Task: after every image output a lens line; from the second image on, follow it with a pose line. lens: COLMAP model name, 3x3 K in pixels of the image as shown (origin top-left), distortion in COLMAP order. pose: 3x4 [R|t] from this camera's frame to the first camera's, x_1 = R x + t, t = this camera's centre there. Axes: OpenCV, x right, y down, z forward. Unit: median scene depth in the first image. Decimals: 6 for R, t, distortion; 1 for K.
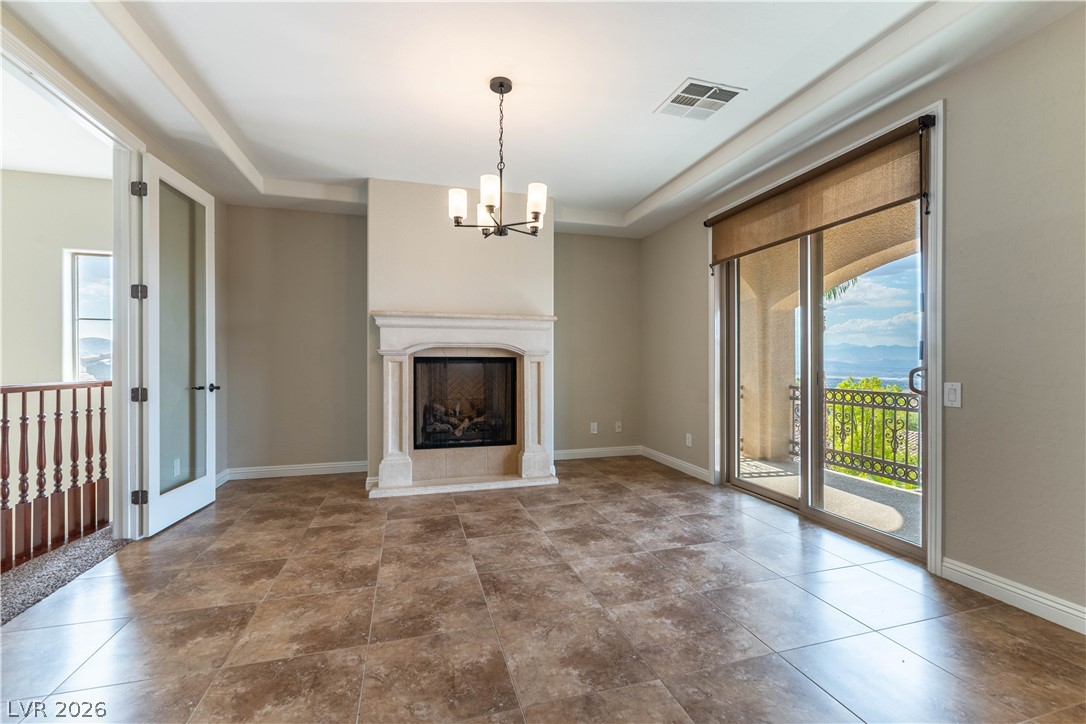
lens RADIAL K [[469.0, 0, 547.1], [0, 469.0, 358.4], [0, 0, 1]] dist [0.000893, -0.000036]
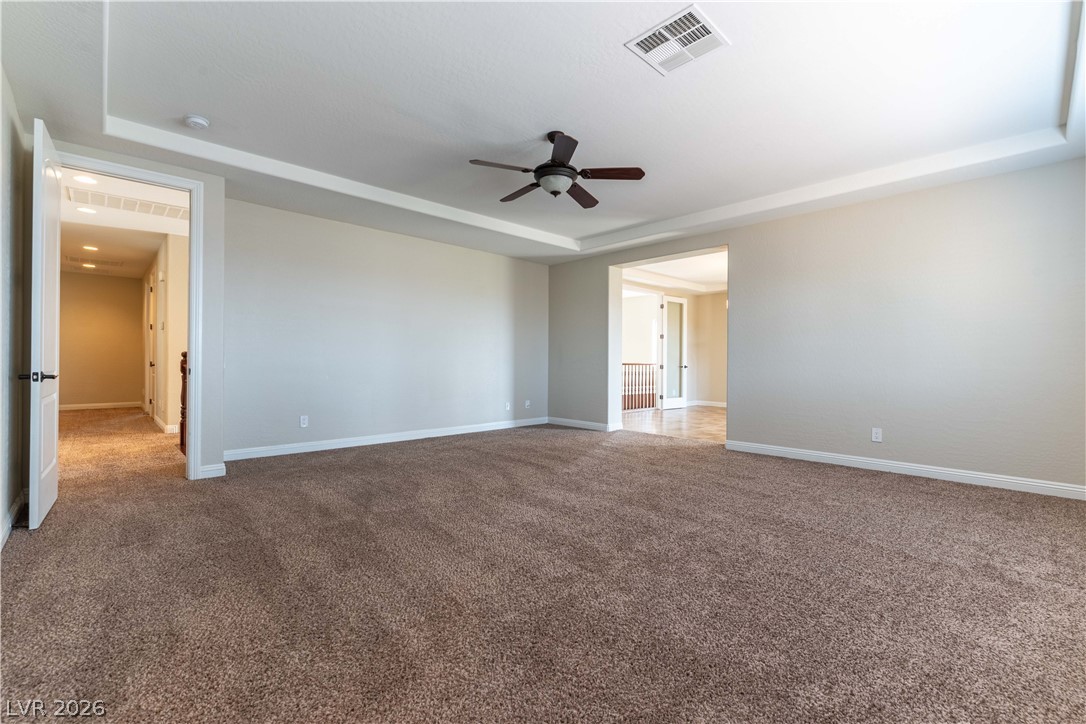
lens RADIAL K [[469.0, 0, 547.1], [0, 469.0, 358.4], [0, 0, 1]] dist [0.000893, -0.000036]
pose [[0.457250, -0.001844, -0.889336, 1.847754], [-0.004357, 0.999981, -0.004314, 0.033940], [0.889328, 0.005847, 0.457233, -1.346460]]
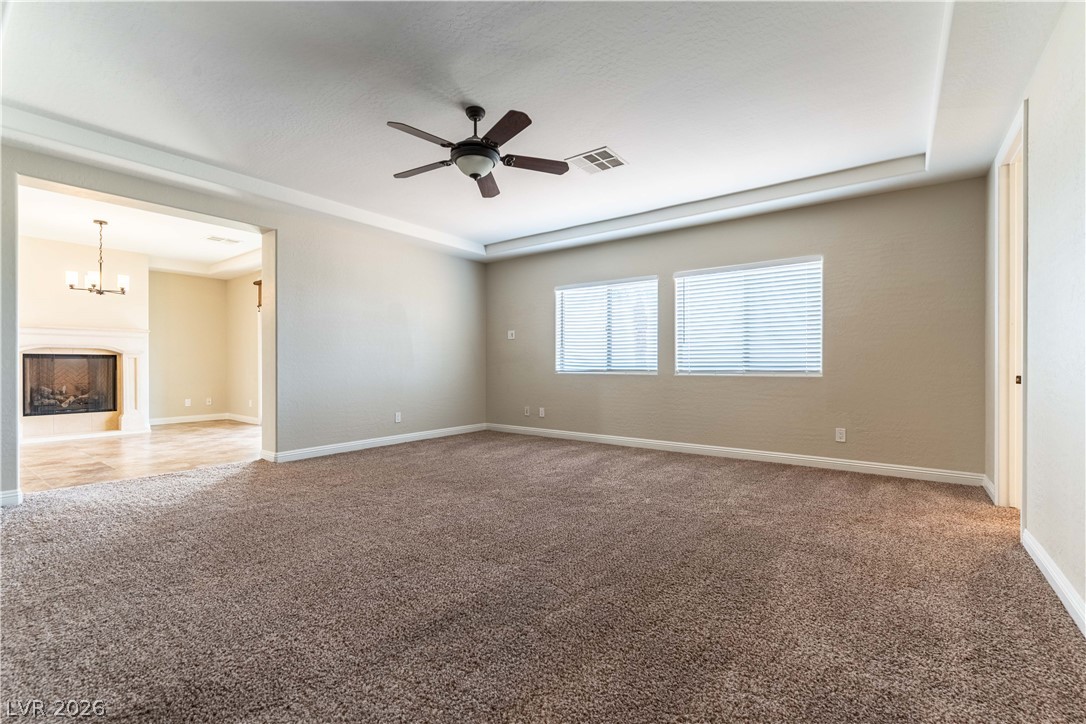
lens RADIAL K [[472.3, 0, 543.0], [0, 472.3, 362.0], [0, 0, 1]] dist [-0.001898, -0.000751]
pose [[0.803343, 0.002446, 0.595511, 0.221669], [-0.003198, 0.999995, 0.000206, 0.026924], [-0.595508, -0.002070, 0.803347, -1.747926]]
